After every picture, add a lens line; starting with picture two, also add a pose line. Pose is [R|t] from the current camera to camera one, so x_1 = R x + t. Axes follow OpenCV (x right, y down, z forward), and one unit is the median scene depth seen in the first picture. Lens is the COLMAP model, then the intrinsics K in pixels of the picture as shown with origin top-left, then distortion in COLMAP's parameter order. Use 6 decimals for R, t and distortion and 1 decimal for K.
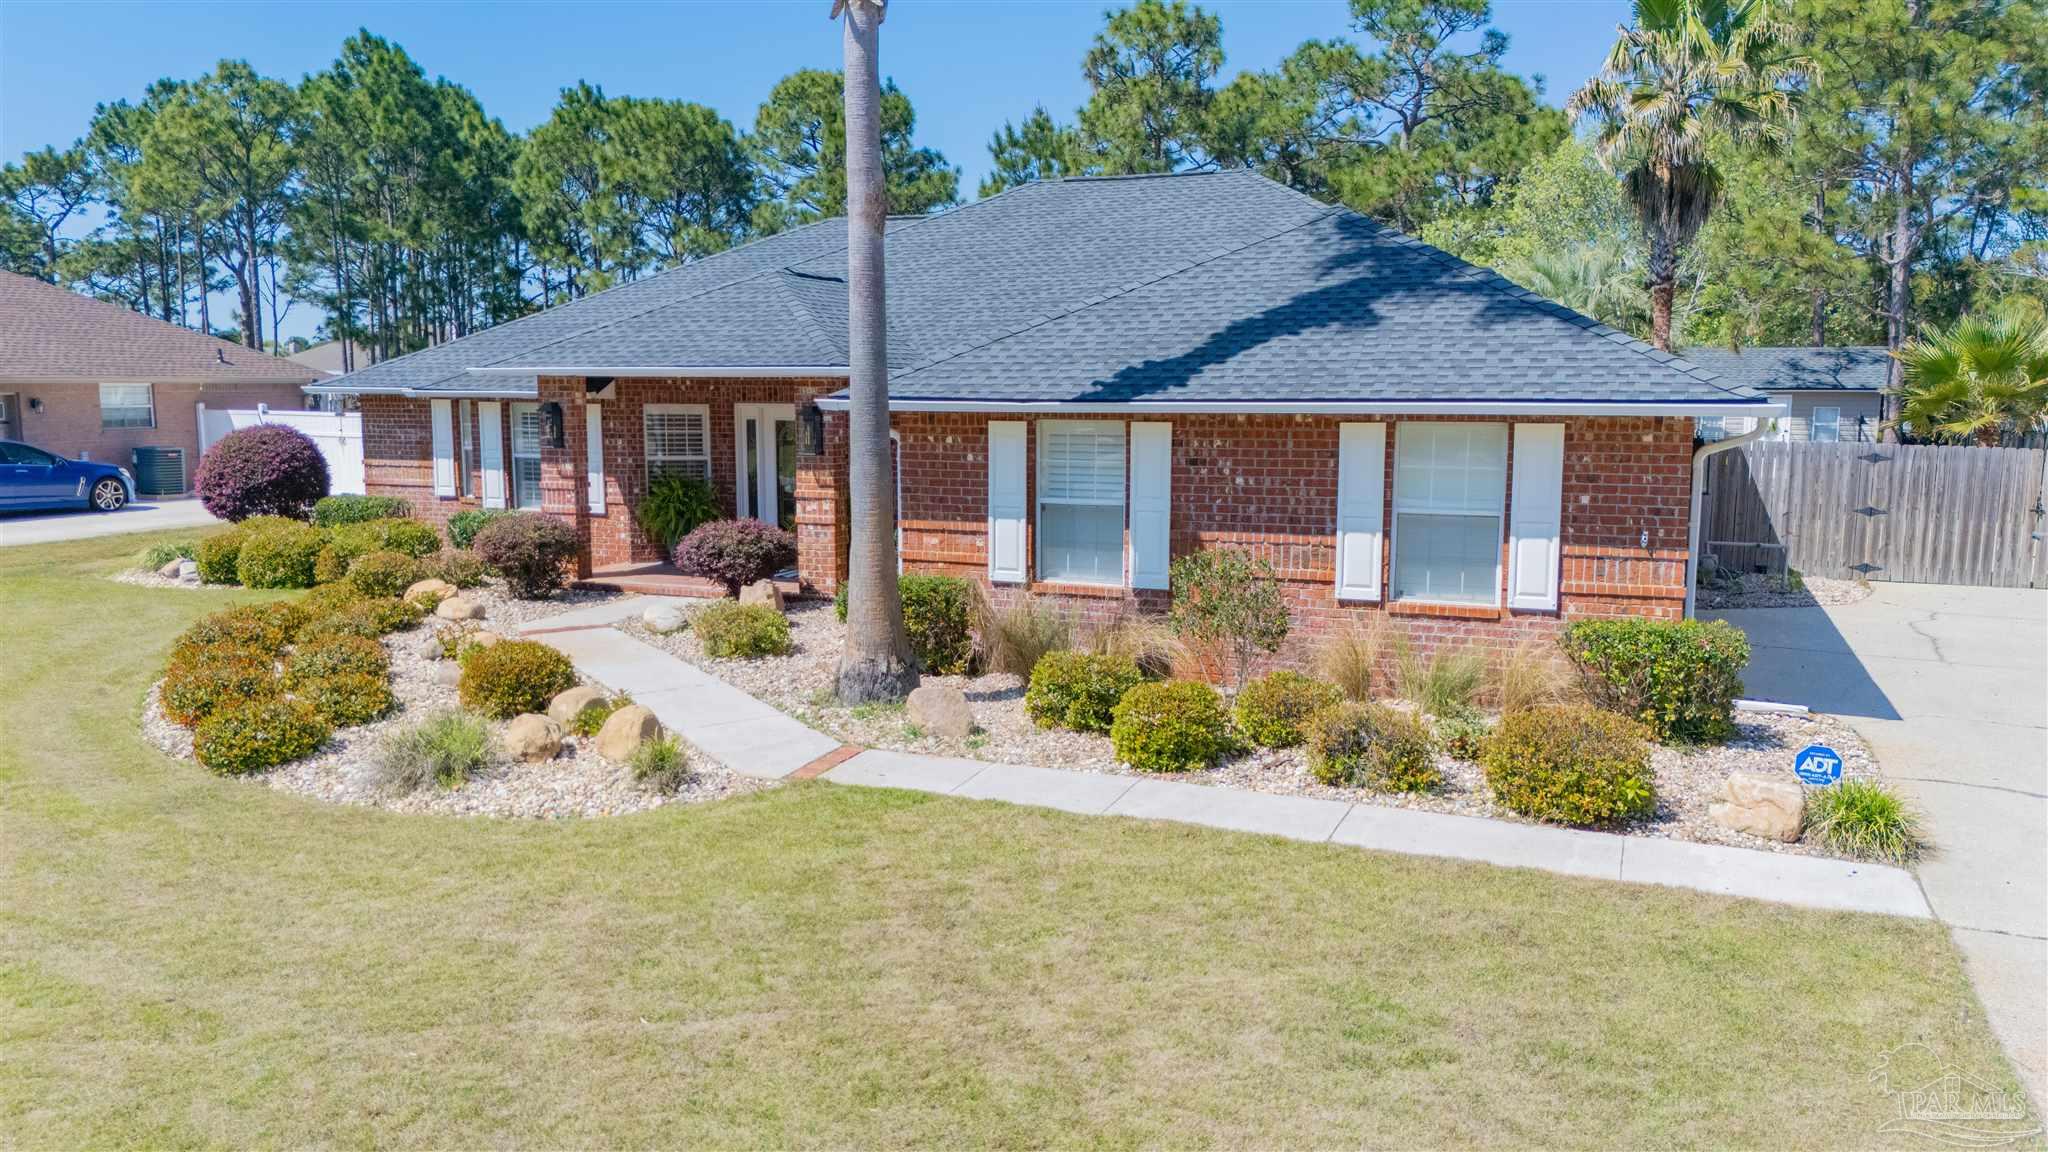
lens RADIAL K [[1490.9, 0, 1033.8], [0, 1490.9, 571.6], [0, 0, 1]] dist [0.093119, -0.129094]
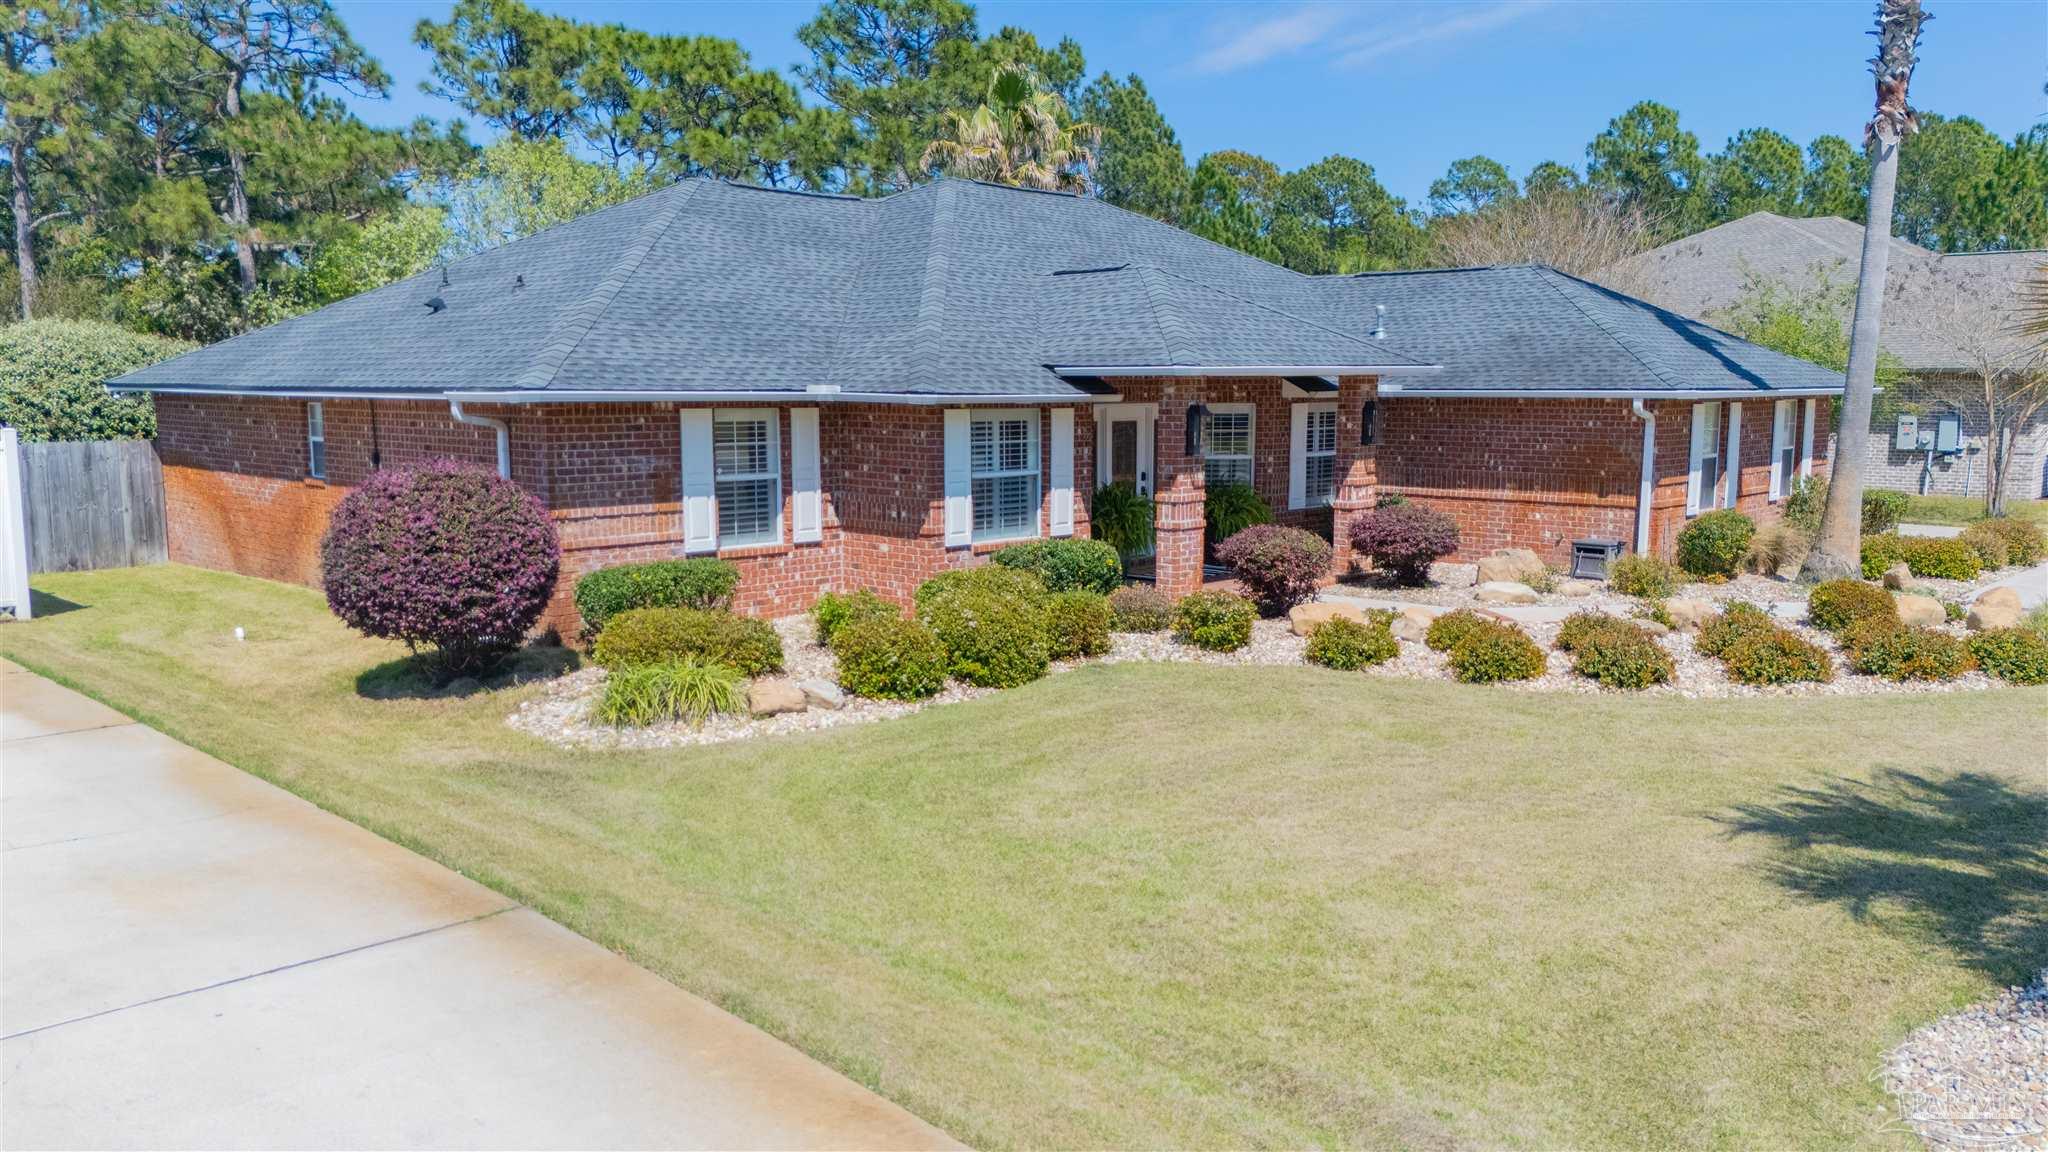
lens RADIAL K [[1490.9, 0, 1033.8], [0, 1490.9, 571.6], [0, 0, 1]] dist [0.093119, -0.129094]
pose [[0.380457, -0.123941, 0.916456, -1.107155], [0.113805, 0.989721, 0.086604, -0.095901], [-0.917770, 0.071348, 0.390651, 0.698583]]
